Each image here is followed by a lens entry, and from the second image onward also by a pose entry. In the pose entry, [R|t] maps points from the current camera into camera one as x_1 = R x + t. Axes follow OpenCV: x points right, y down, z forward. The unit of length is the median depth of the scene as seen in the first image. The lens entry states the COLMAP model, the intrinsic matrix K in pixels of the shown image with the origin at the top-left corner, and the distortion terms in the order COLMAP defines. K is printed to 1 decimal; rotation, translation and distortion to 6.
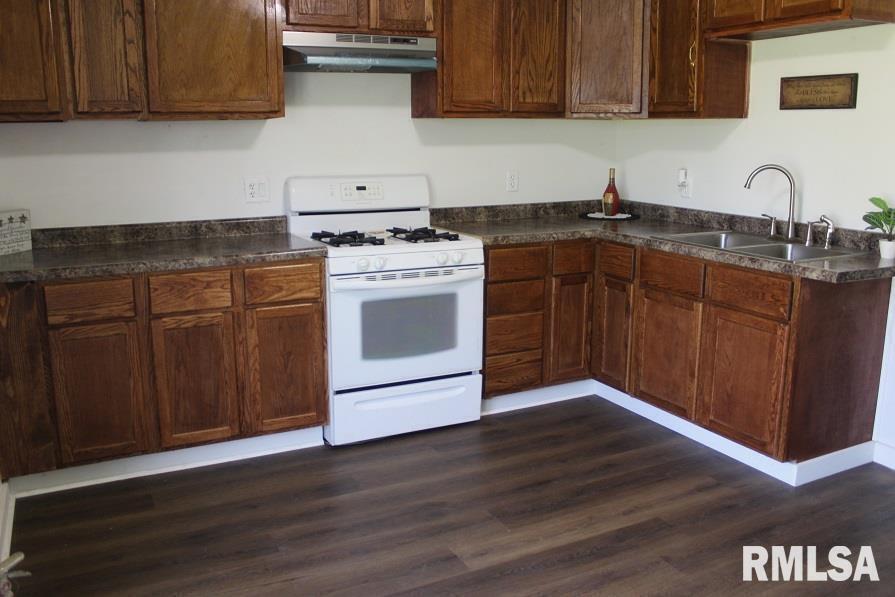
lens RADIAL K [[780.2, 0, 442.7], [0, 780.2, 293.5], [0, 0, 1]] dist [-0.148029, 0.099566]
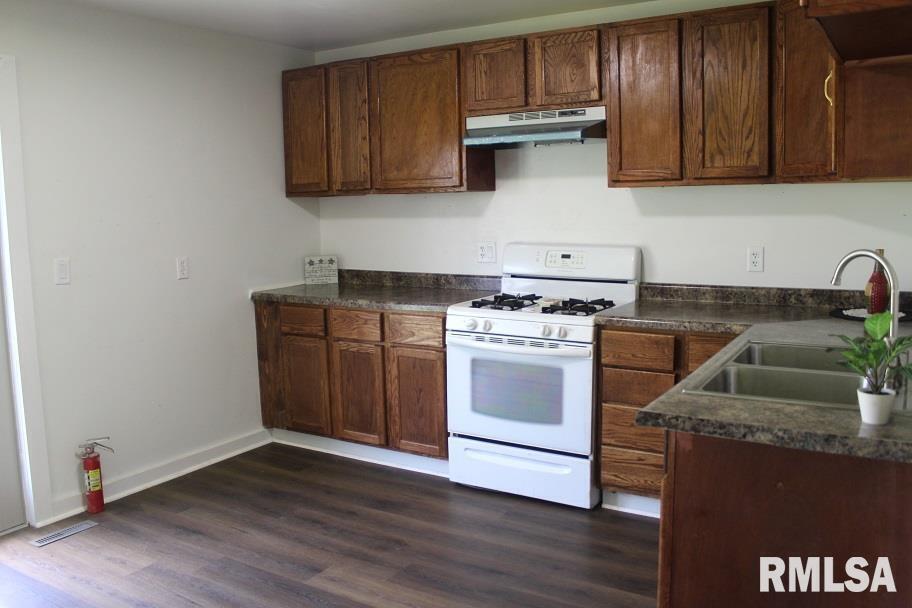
lens RADIAL K [[795.0, 0, 459.6], [0, 795.0, 297.0], [0, 0, 1]] dist [-0.148029, 0.099566]
pose [[0.516047, 0.097418, -0.851002, 0.808420], [-0.152217, 0.988128, 0.020811, -0.092706], [0.842927, 0.118797, 0.524749, 0.377070]]
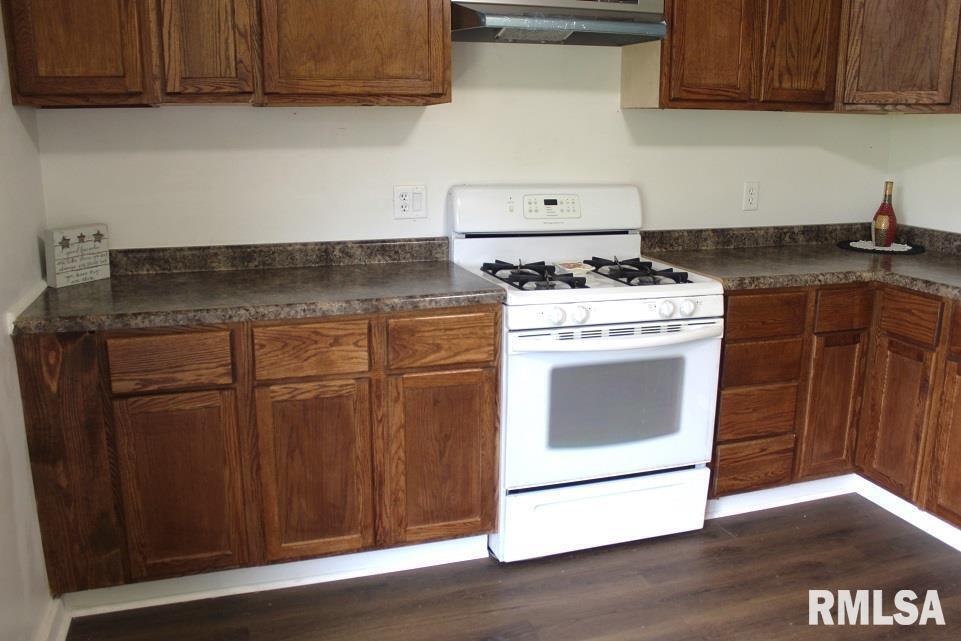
lens RADIAL K [[815.9, 0, 472.7], [0, 815.9, 312.8], [0, 0, 1]] dist [-0.156690, 0.126287]
pose [[0.986631, 0.040976, -0.157733, -0.058879], [-0.037779, 0.999016, 0.023213, -0.051921], [0.158529, -0.016944, 0.987209, 0.257409]]
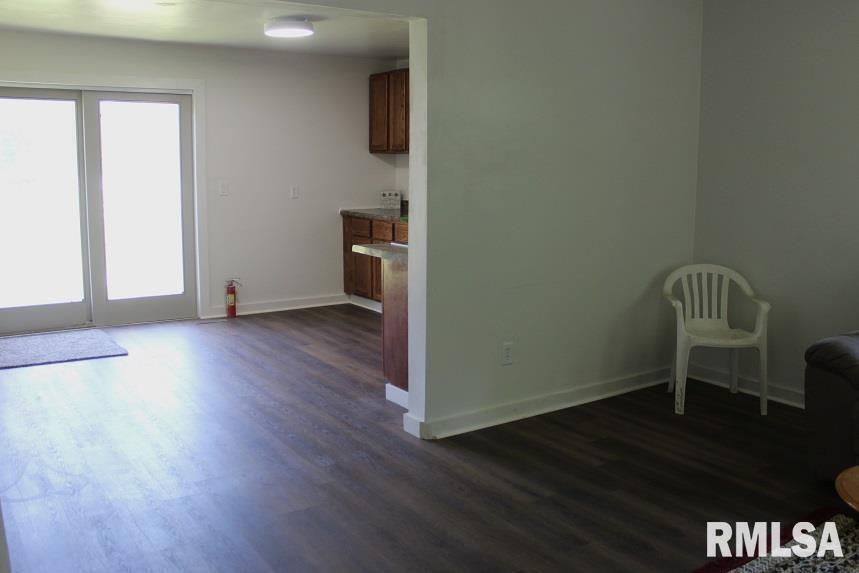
lens RADIAL K [[799.4, 0, 408.8], [0, 799.4, 280.1], [0, 0, 1]] dist [-0.109599, 0.000000]
pose [[0.097449, 0.153057, -0.983401, 1.734754], [-0.202829, 0.970420, 0.130938, -0.159515], [0.974353, 0.186702, 0.125611, 0.712150]]
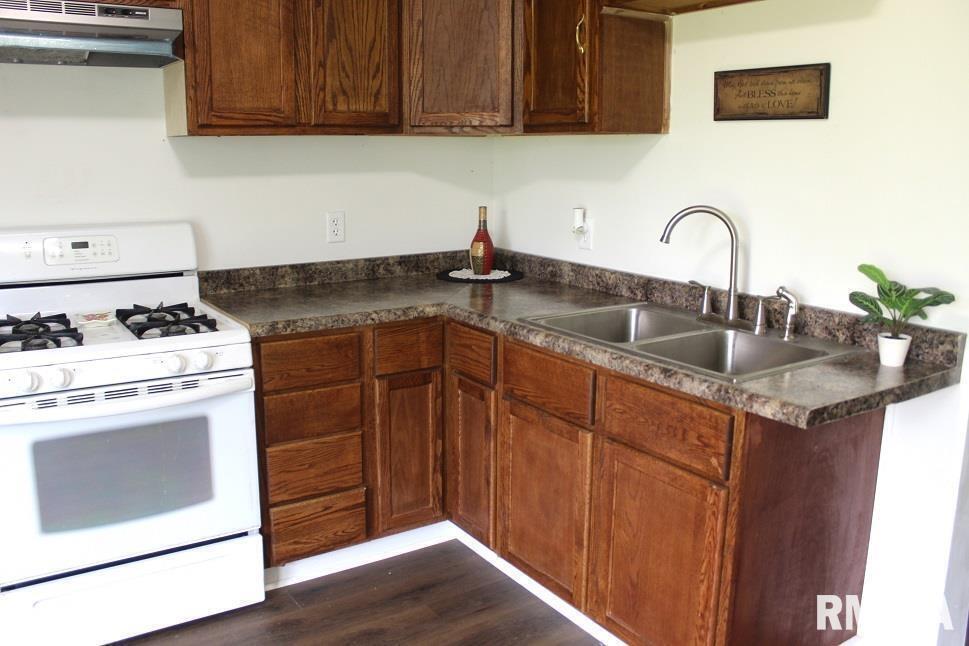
lens RADIAL K [[822.7, 0, 474.9], [0, 822.7, 315.5], [0, 0, 1]] dist [-0.156690, 0.126287]
pose [[0.994279, -0.014626, 0.105810, 0.169733], [0.015221, 0.999873, -0.004820, -0.077200], [-0.105726, 0.006403, 0.994375, 0.341526]]
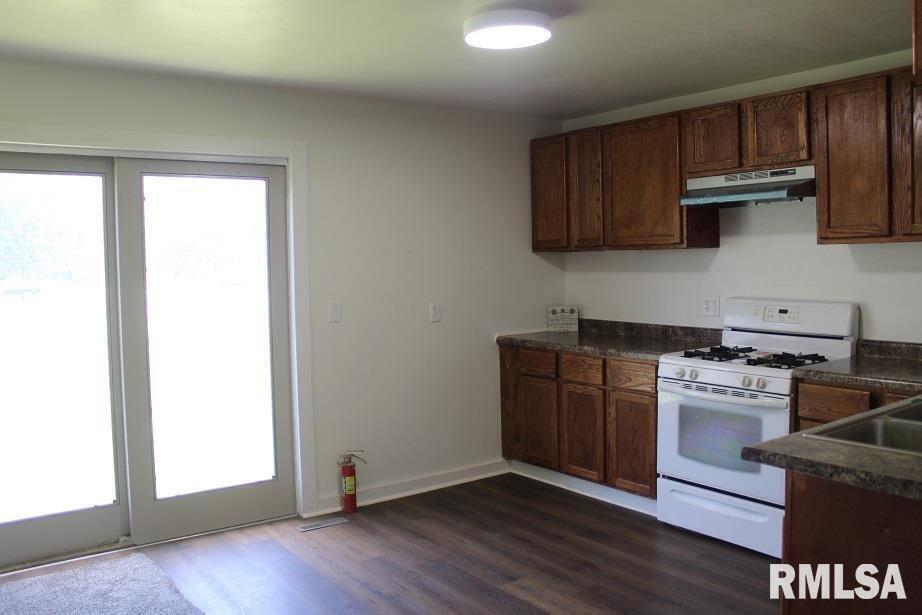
lens RADIAL K [[803.7, 0, 449.6], [0, 803.7, 296.0], [0, 0, 1]] dist [-0.148029, 0.099566]
pose [[0.146532, 0.047131, -0.988083, 0.982524], [-0.176675, 0.984051, 0.020738, -0.110066], [0.973301, 0.171530, 0.152522, 0.442804]]
